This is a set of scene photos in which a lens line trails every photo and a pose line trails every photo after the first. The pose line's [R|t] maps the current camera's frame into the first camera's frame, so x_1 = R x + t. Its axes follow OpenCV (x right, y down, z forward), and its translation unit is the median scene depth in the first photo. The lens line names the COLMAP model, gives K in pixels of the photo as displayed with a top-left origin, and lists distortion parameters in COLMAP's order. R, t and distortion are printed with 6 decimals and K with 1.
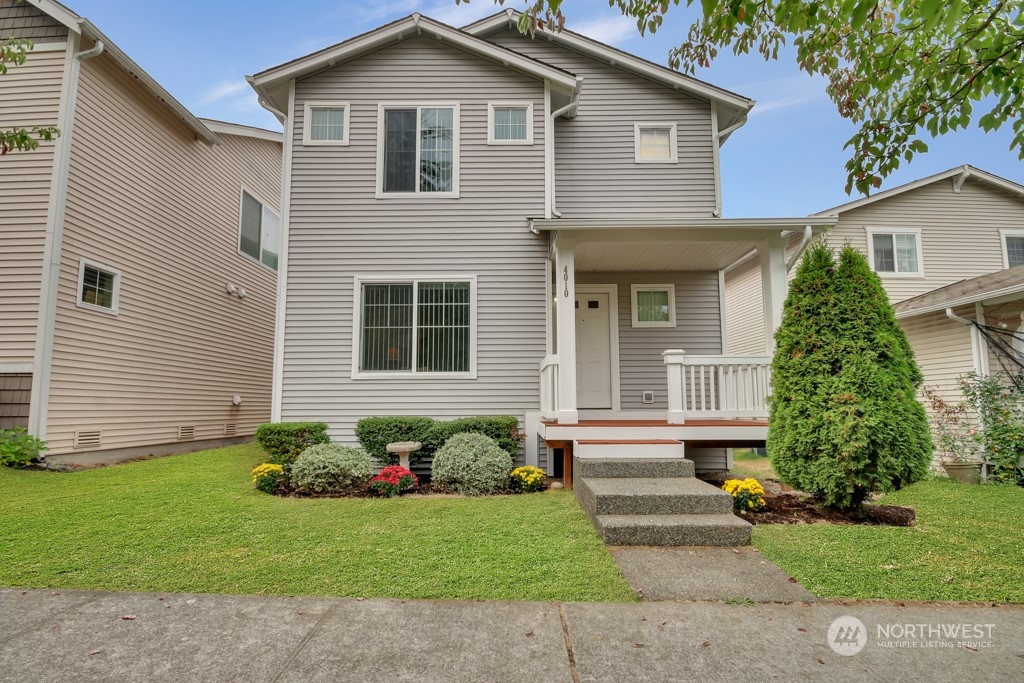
lens RADIAL K [[467.4, 0, 501.8], [0, 467.4, 364.4], [0, 0, 1]] dist [0.013509, -0.012294]
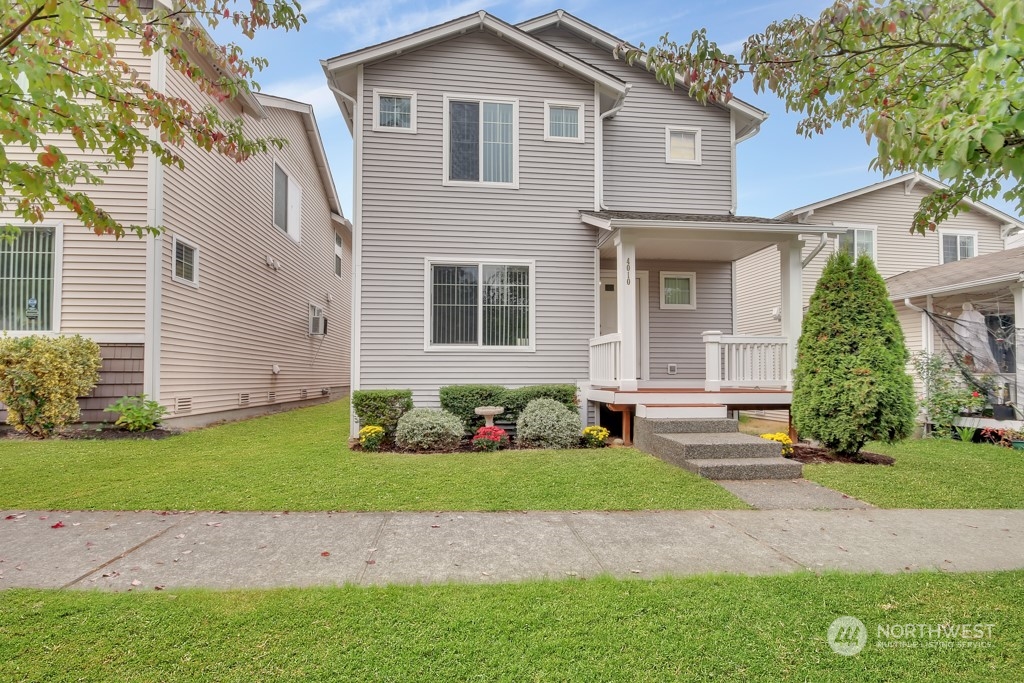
lens RADIAL K [[467.4, 0, 501.8], [0, 467.4, 364.4], [0, 0, 1]] dist [0.013509, -0.012294]
pose [[0.993981, 0.007195, 0.109318, -0.268308], [-0.014285, 0.997834, 0.064213, -0.011900], [-0.108620, -0.065389, 0.991930, -0.132489]]
